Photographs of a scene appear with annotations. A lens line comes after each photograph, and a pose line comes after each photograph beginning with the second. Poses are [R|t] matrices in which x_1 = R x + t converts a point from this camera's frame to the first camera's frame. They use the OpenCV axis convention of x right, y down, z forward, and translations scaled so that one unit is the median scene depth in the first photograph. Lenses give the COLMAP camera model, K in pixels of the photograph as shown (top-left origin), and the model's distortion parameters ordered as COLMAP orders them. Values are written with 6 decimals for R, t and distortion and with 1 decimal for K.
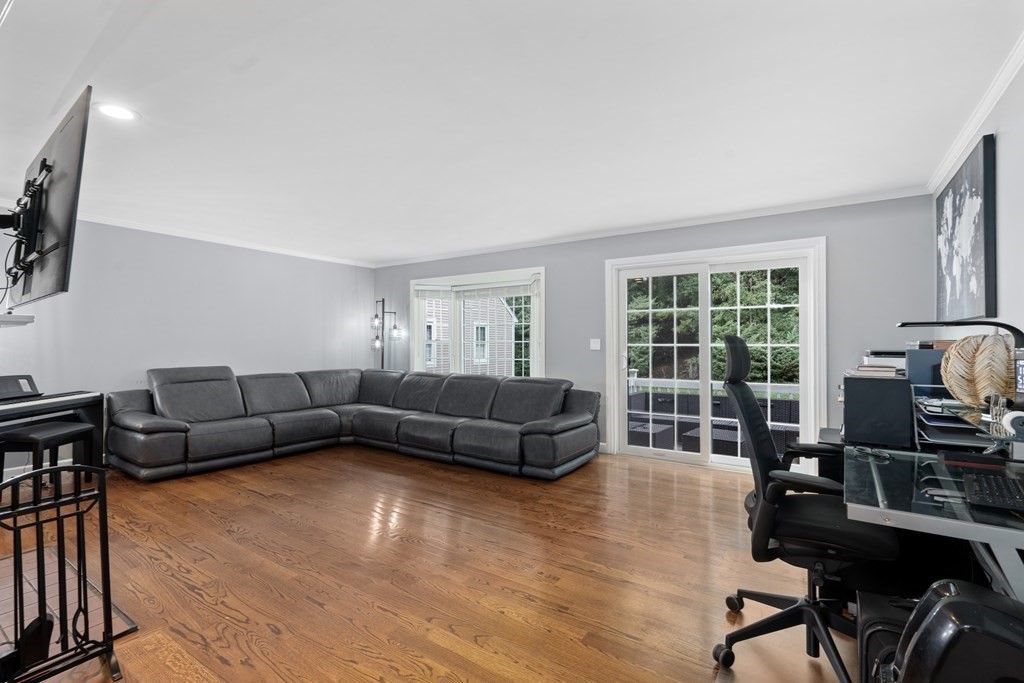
lens RADIAL K [[464.8, 0, 512.3], [0, 464.8, 345.4], [0, 0, 1]] dist [-0.004029, 0.001370]
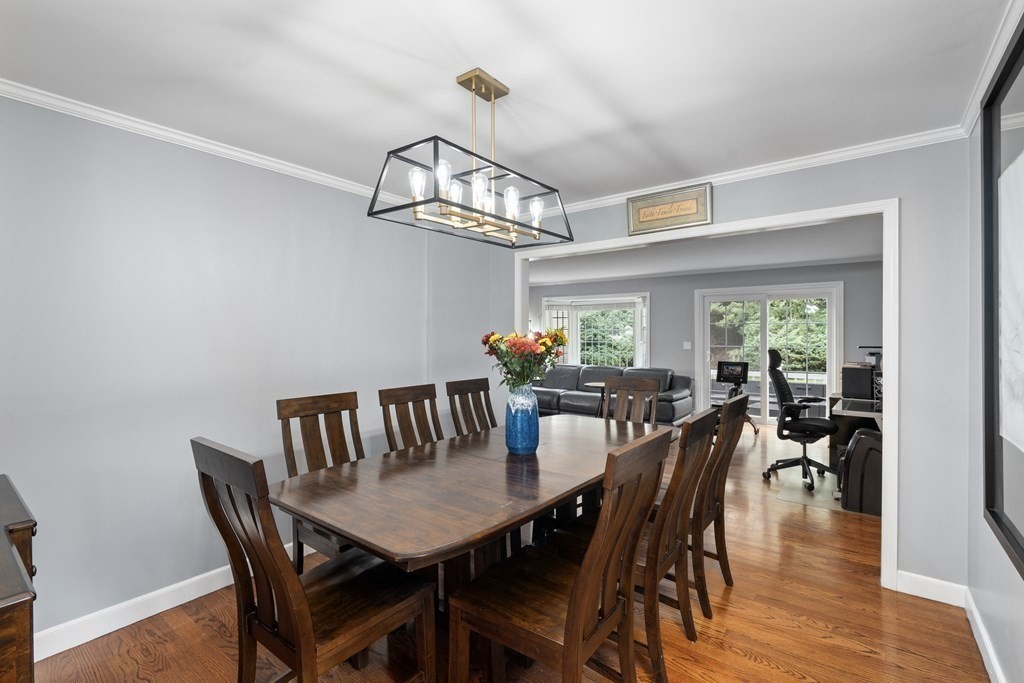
lens RADIAL K [[464.8, 0, 511.7], [0, 464.8, 338.8], [0, 0, 1]] dist [-0.004029, 0.001370]
pose [[0.997938, 0.000413, -0.064188, -0.294234], [0.000092, 0.999969, 0.007856, -0.036614], [0.064189, -0.007846, 0.997907, -0.540324]]
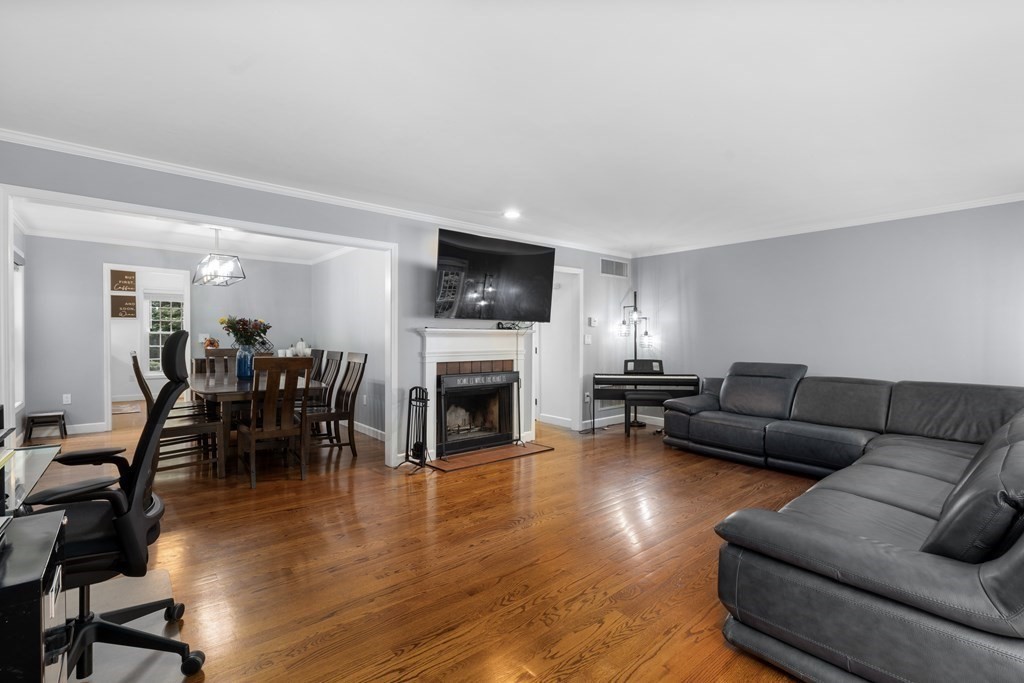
lens RADIAL K [[464.8, 0, 510.3], [0, 464.8, 345.2], [0, 0, 1]] dist [-0.004029, 0.001370]
pose [[-0.271893, 0.011523, -0.962258, 0.481563], [-0.008019, 0.999866, 0.014239, -0.003072], [0.962294, 0.011588, -0.271765, 0.766363]]
